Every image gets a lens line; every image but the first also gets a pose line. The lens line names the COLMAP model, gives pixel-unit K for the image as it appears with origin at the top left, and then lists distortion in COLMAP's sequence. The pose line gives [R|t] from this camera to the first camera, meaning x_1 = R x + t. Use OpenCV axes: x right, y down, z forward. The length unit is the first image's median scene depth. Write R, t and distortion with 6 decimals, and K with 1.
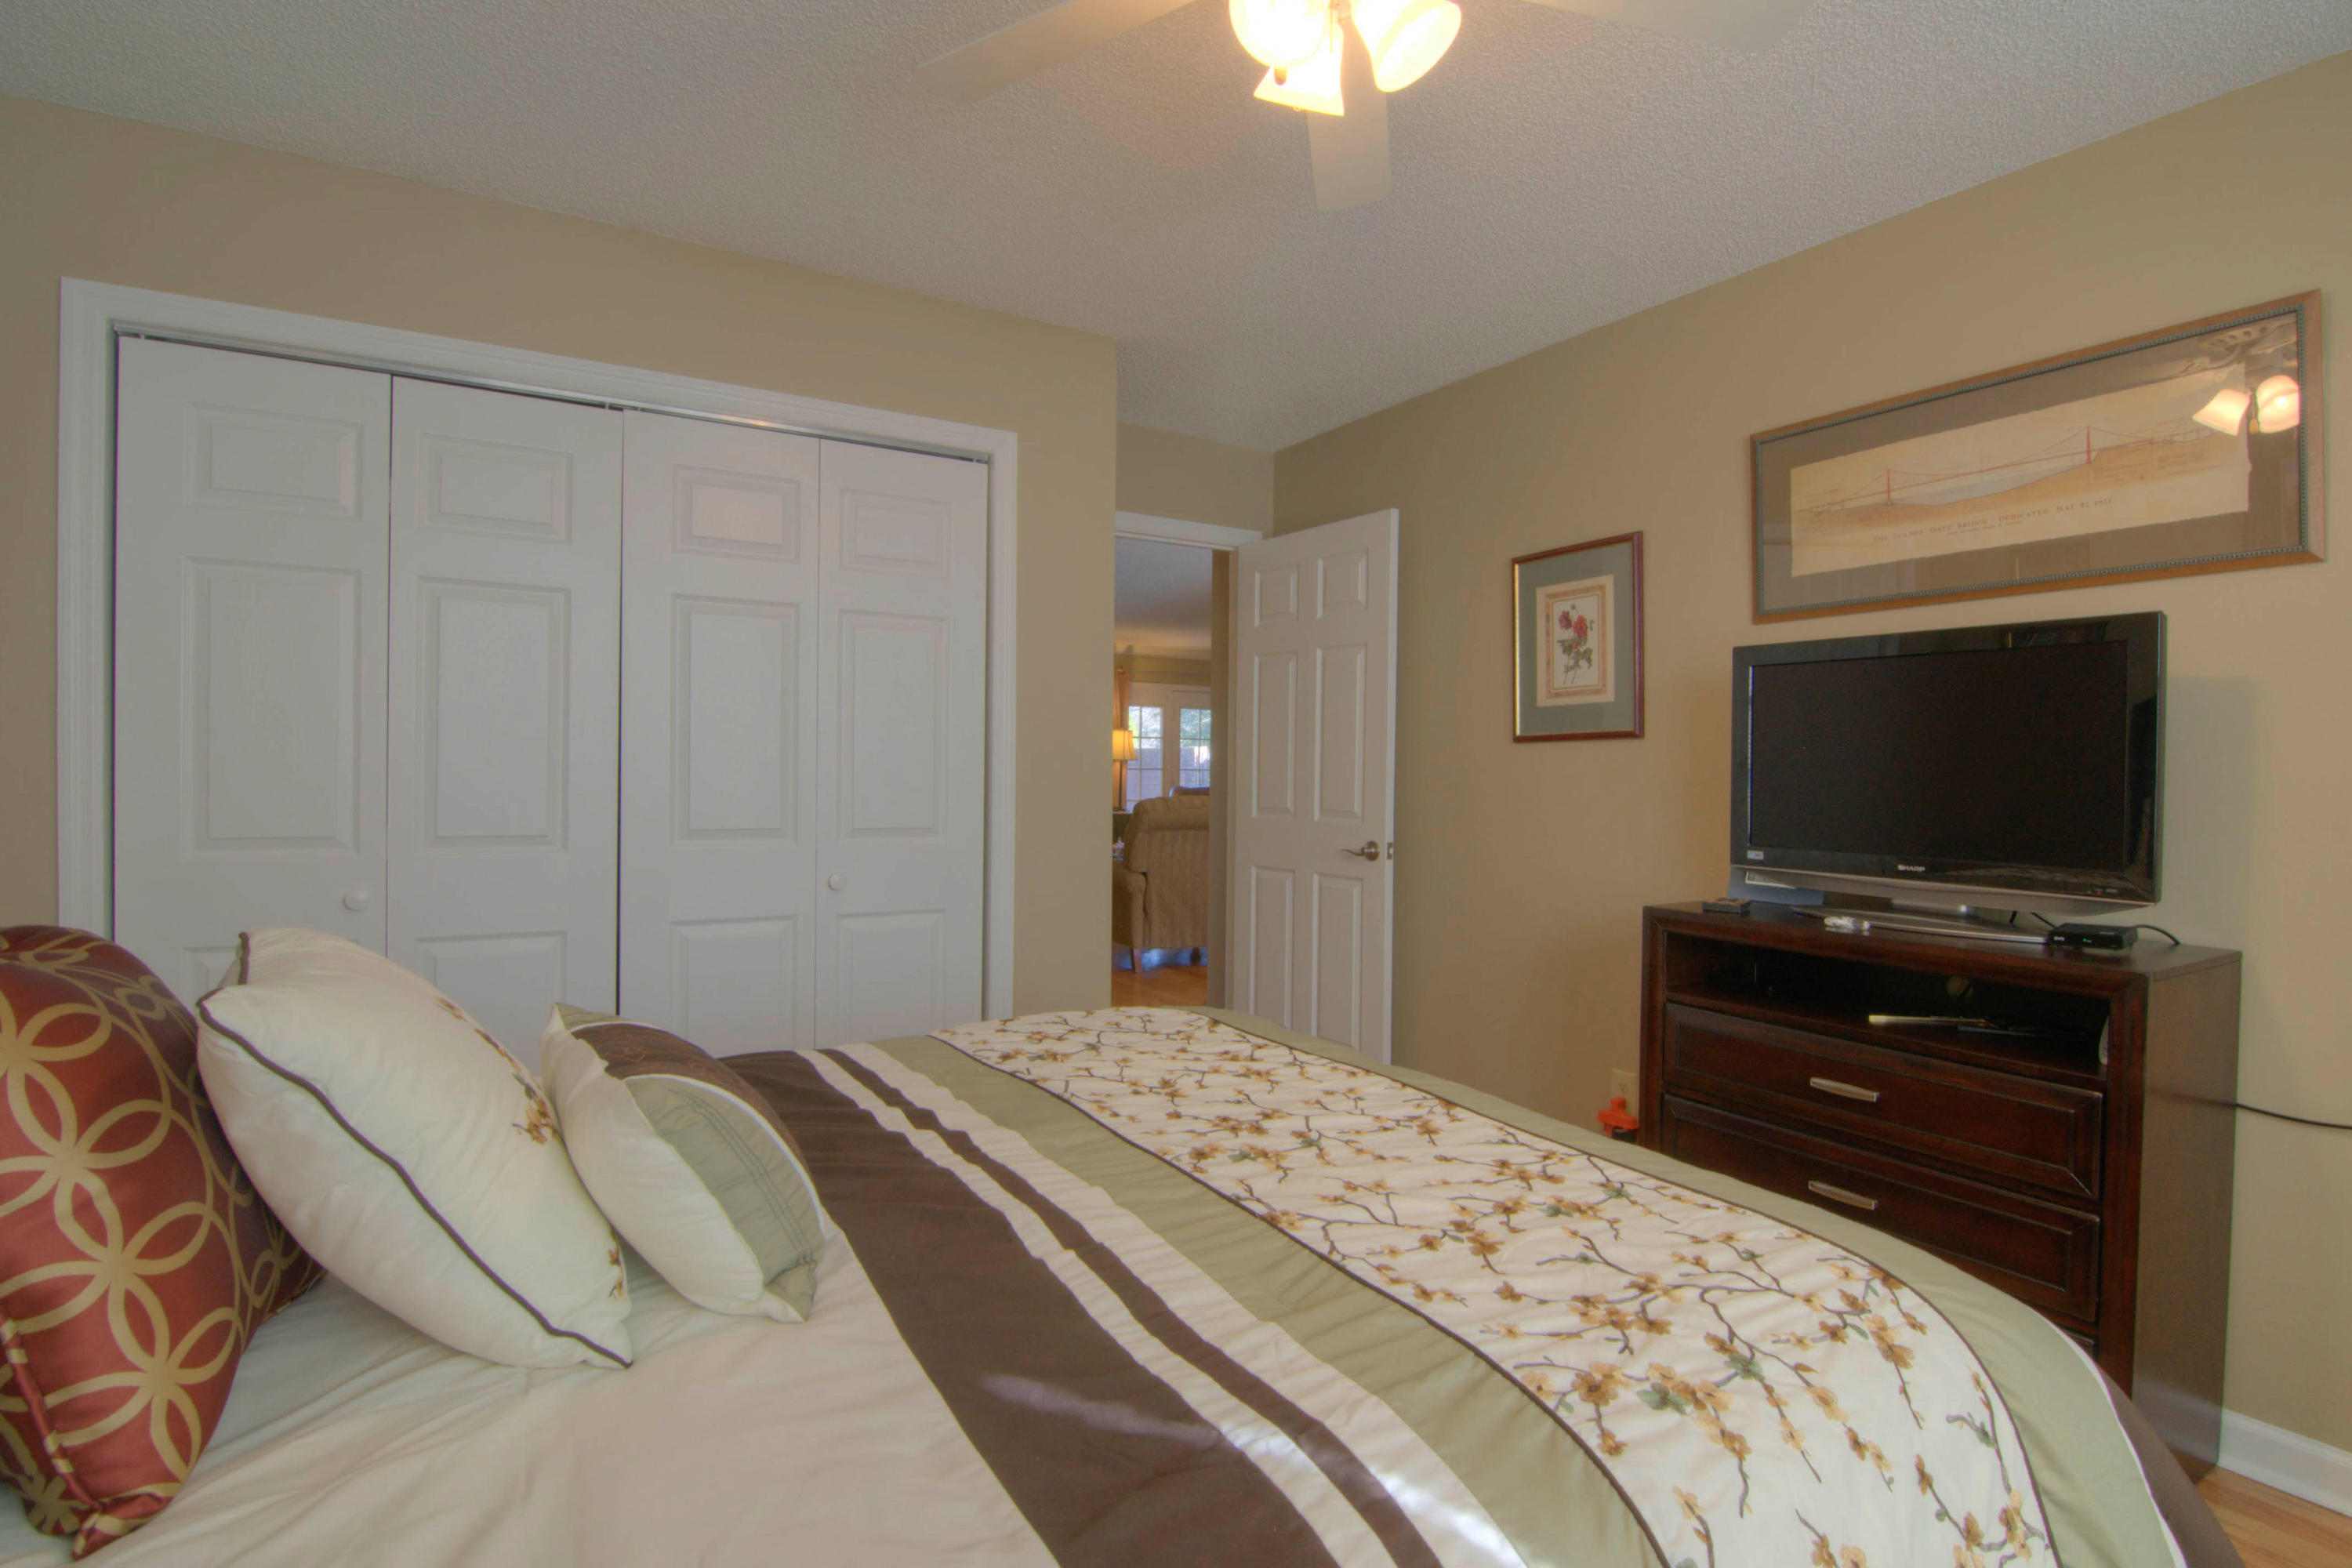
lens RADIAL K [[1105.9, 0, 1169.7], [0, 1105.9, 785.0], [0, 0, 1]] dist [0.002309, -0.011121]
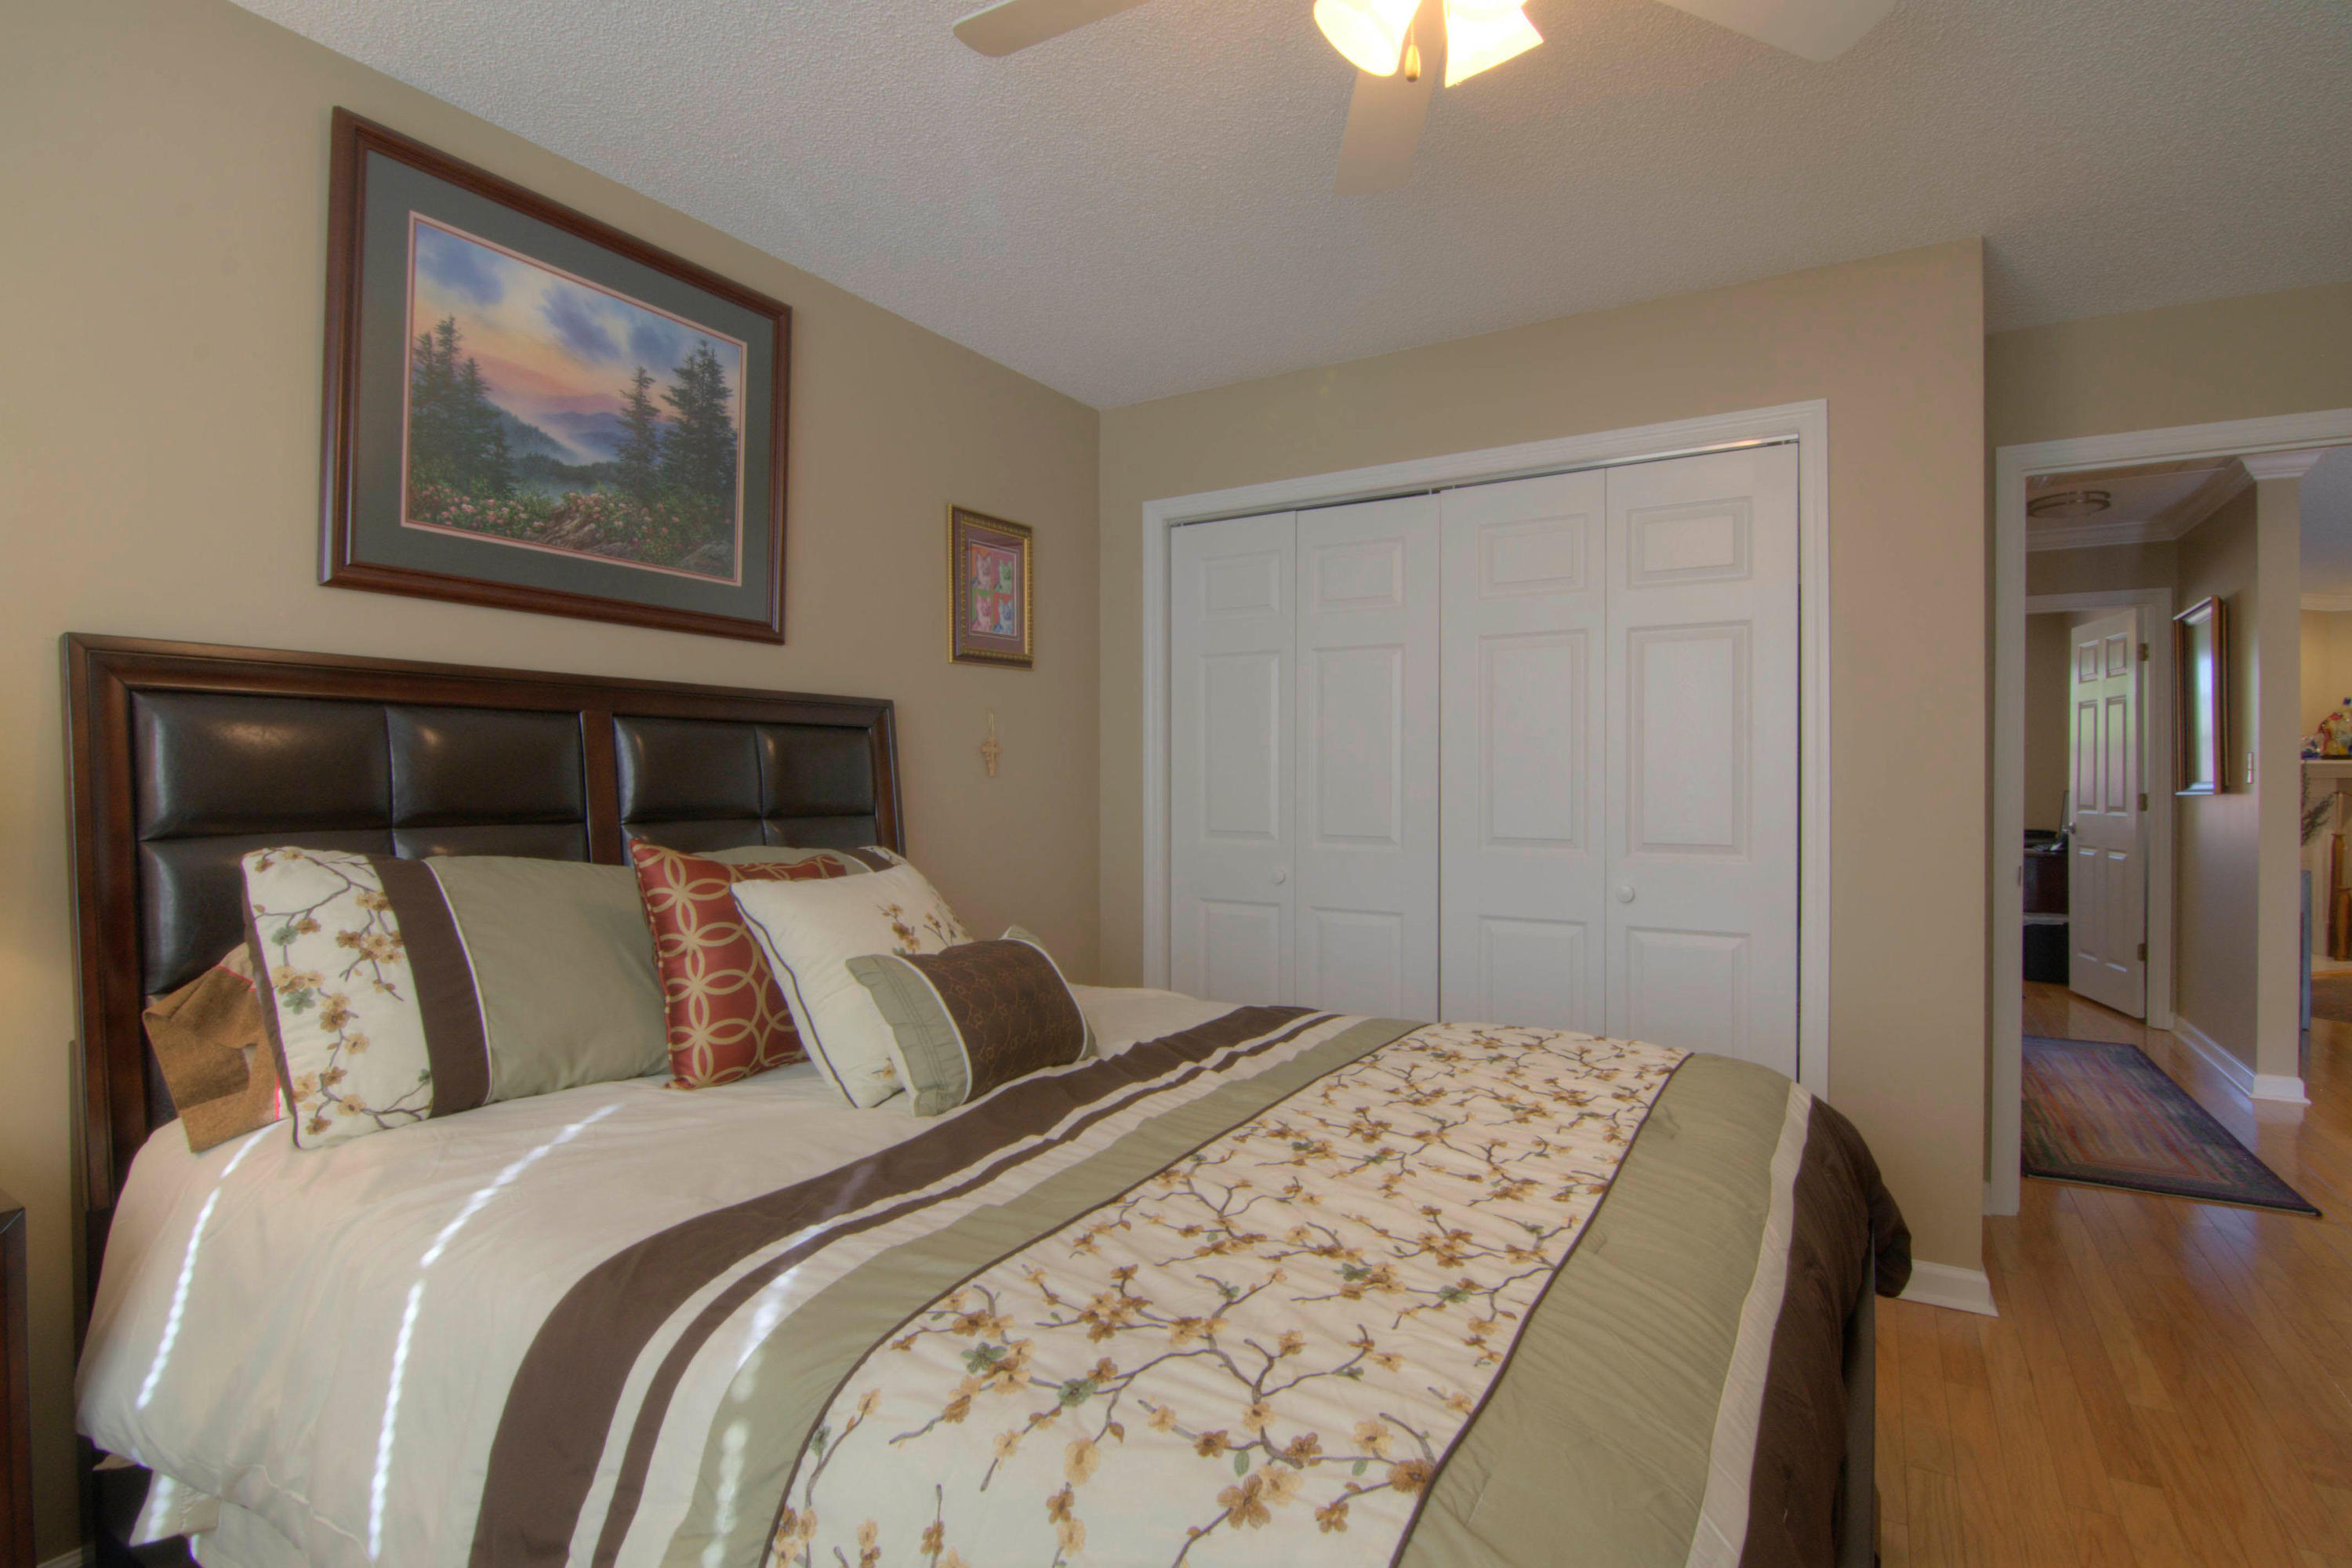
lens RADIAL K [[1105.7, 0, 1252.3], [0, 1105.7, 785.6], [0, 0, 1]] dist [-0.000496, -0.011546]
pose [[0.507933, -0.007026, -0.861368, 0.996151], [-0.008381, 0.999879, -0.013098, 0.008799], [0.861356, 0.013873, 0.507812, 0.444131]]
